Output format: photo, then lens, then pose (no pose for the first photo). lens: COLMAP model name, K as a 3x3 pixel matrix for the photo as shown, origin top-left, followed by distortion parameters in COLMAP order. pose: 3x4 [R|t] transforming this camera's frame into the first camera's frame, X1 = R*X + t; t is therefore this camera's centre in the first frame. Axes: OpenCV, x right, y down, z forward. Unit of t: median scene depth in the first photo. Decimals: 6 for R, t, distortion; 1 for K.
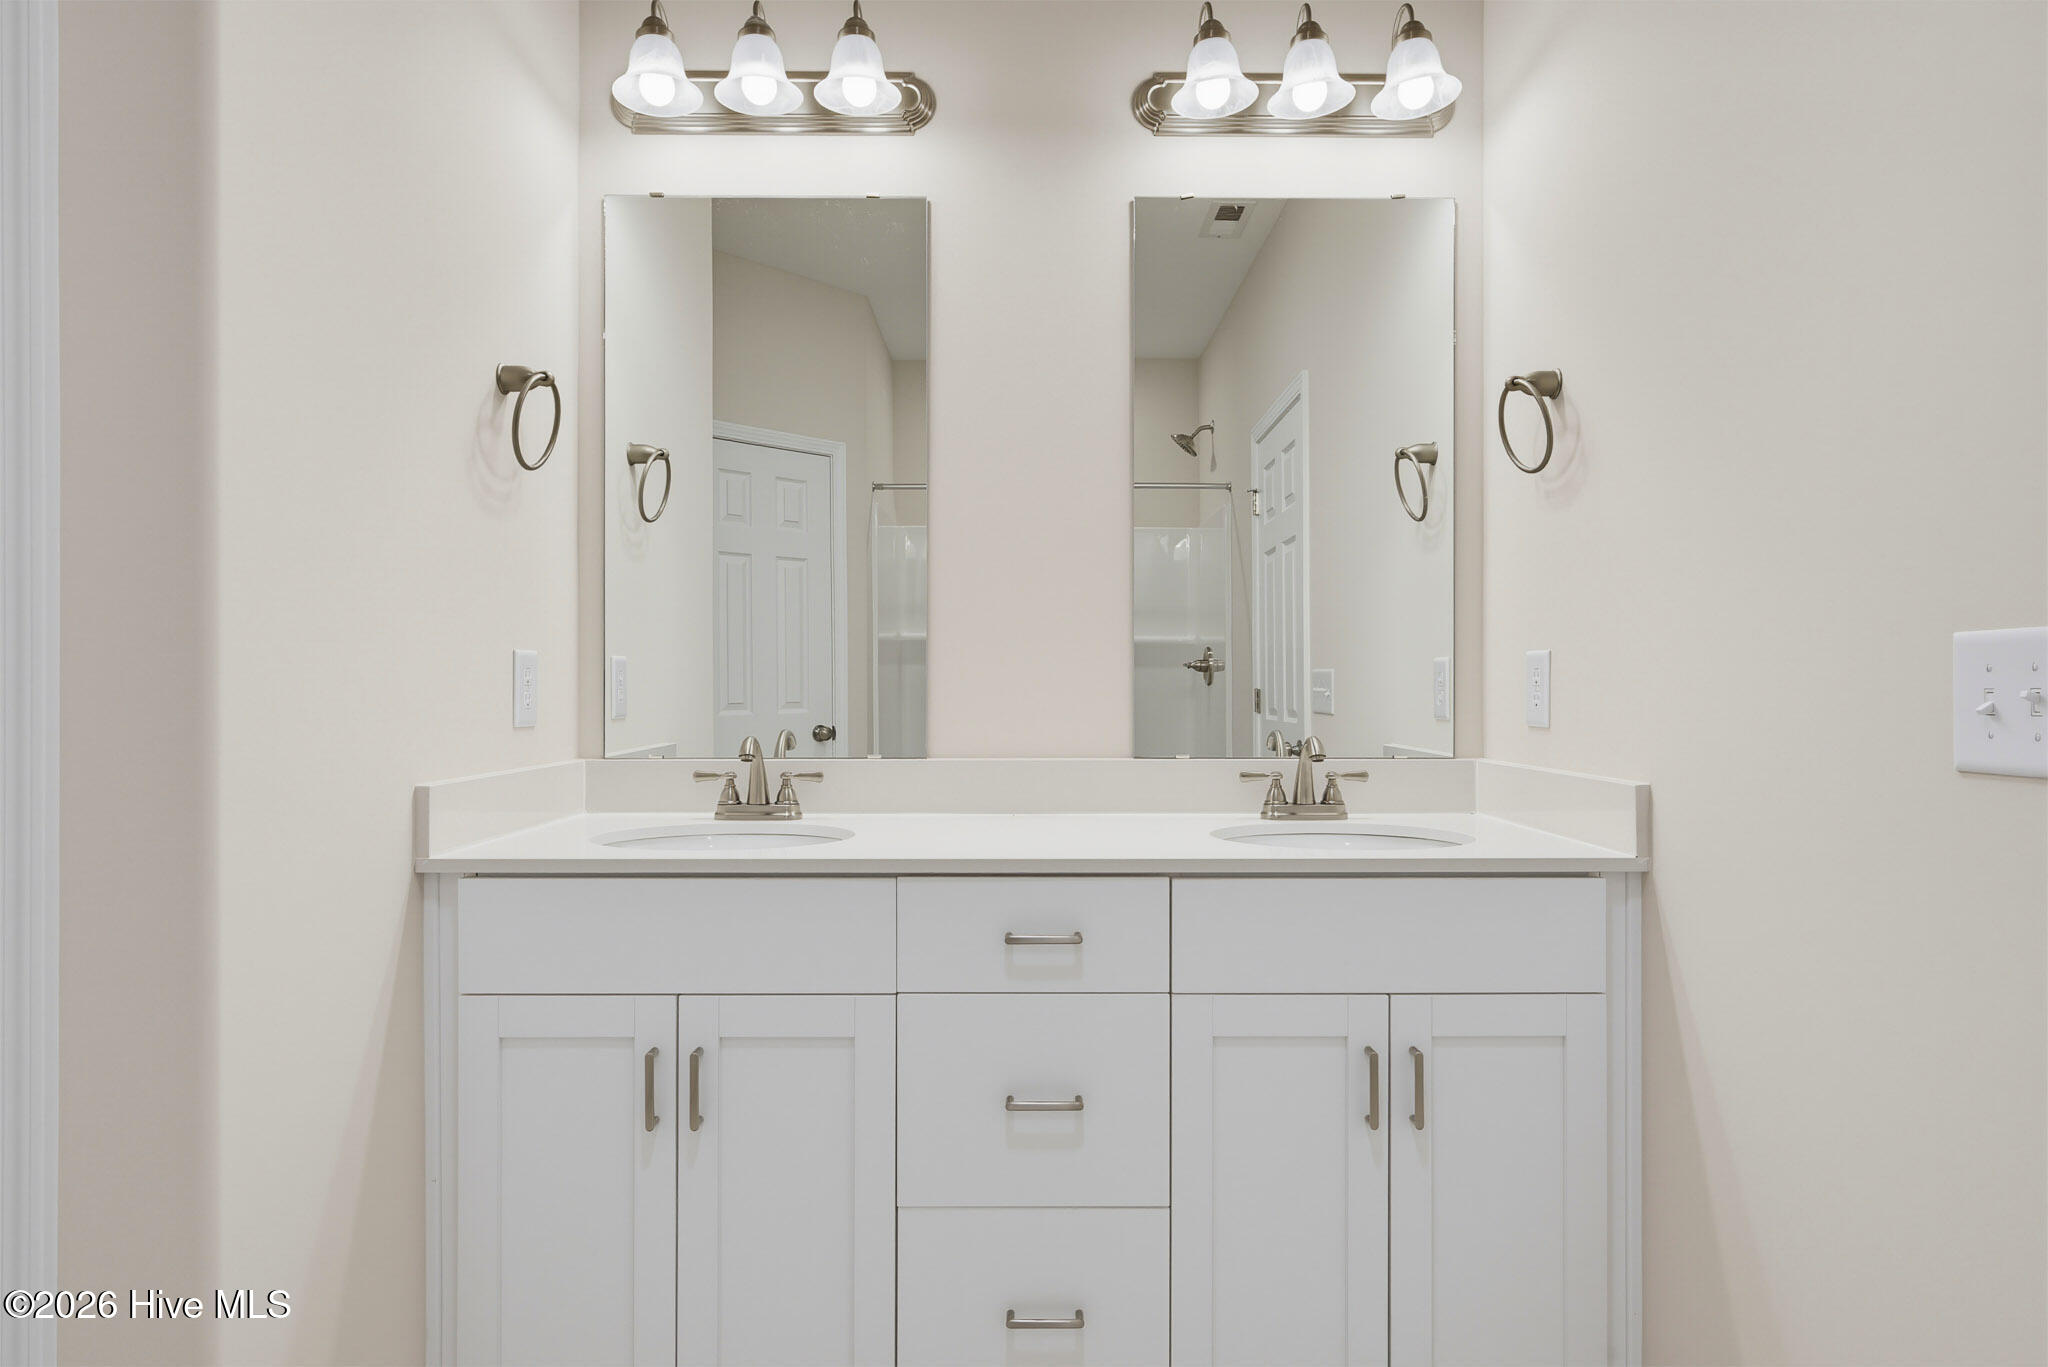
lens RADIAL K [[1140.8, 0, 1035.1], [0, 1140.8, 686.3], [0, 0, 1]] dist [-0.000527, 0.002039]
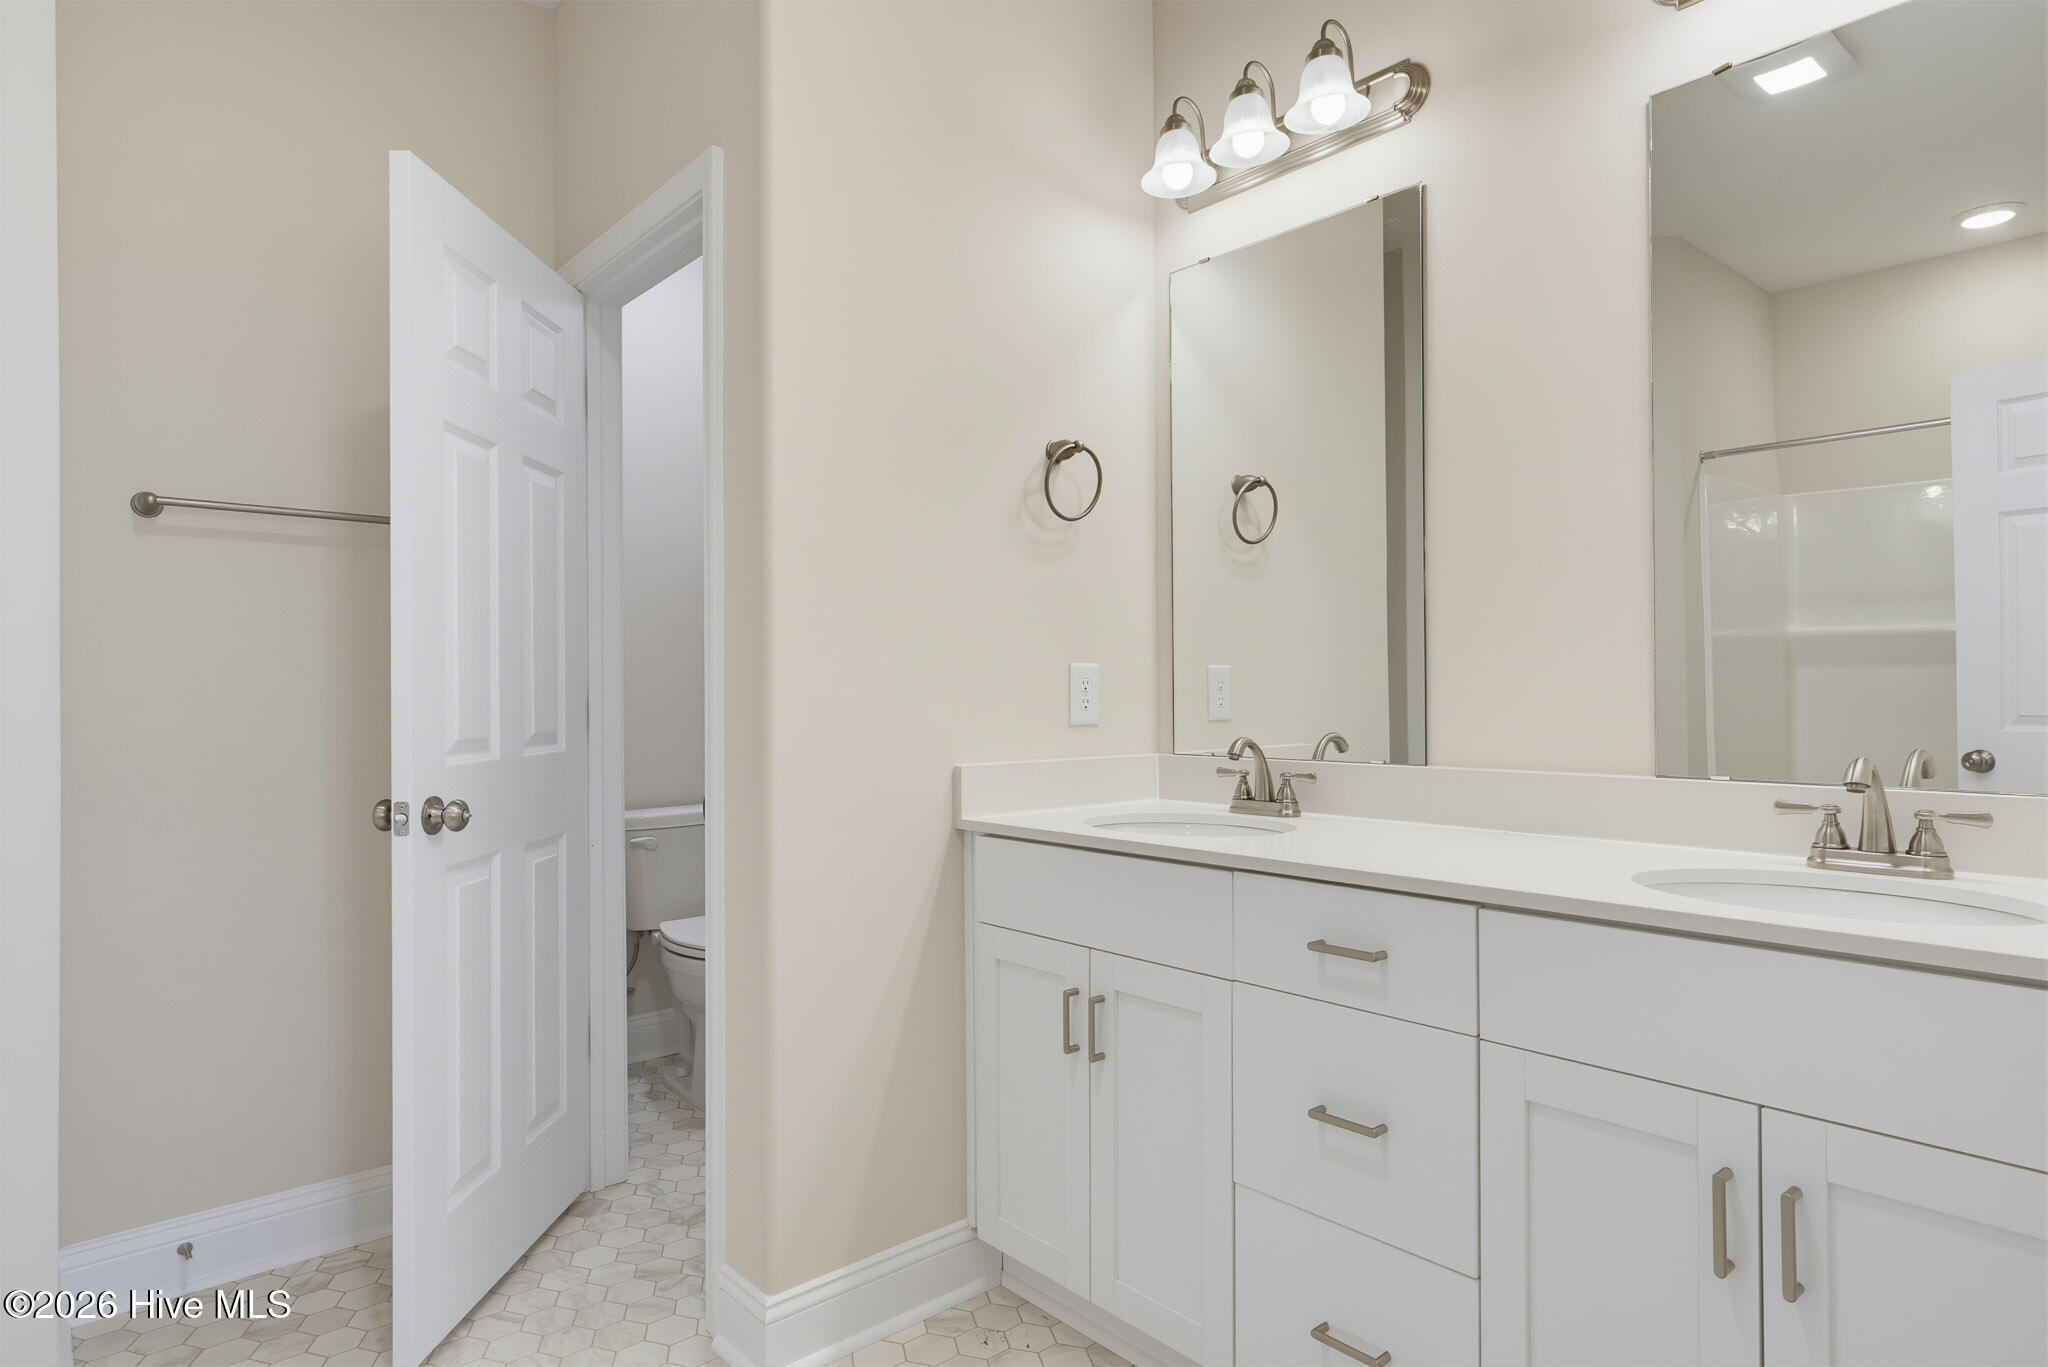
lens RADIAL K [[1140.8, 0, 1035.1], [0, 1140.8, 686.3], [0, 0, 1]] dist [-0.000527, 0.002039]
pose [[0.668287, -0.006841, -0.743872, 0.418824], [0.004823, 0.999977, -0.004863, -0.000473], [0.743888, -0.000338, 0.668304, 0.117294]]
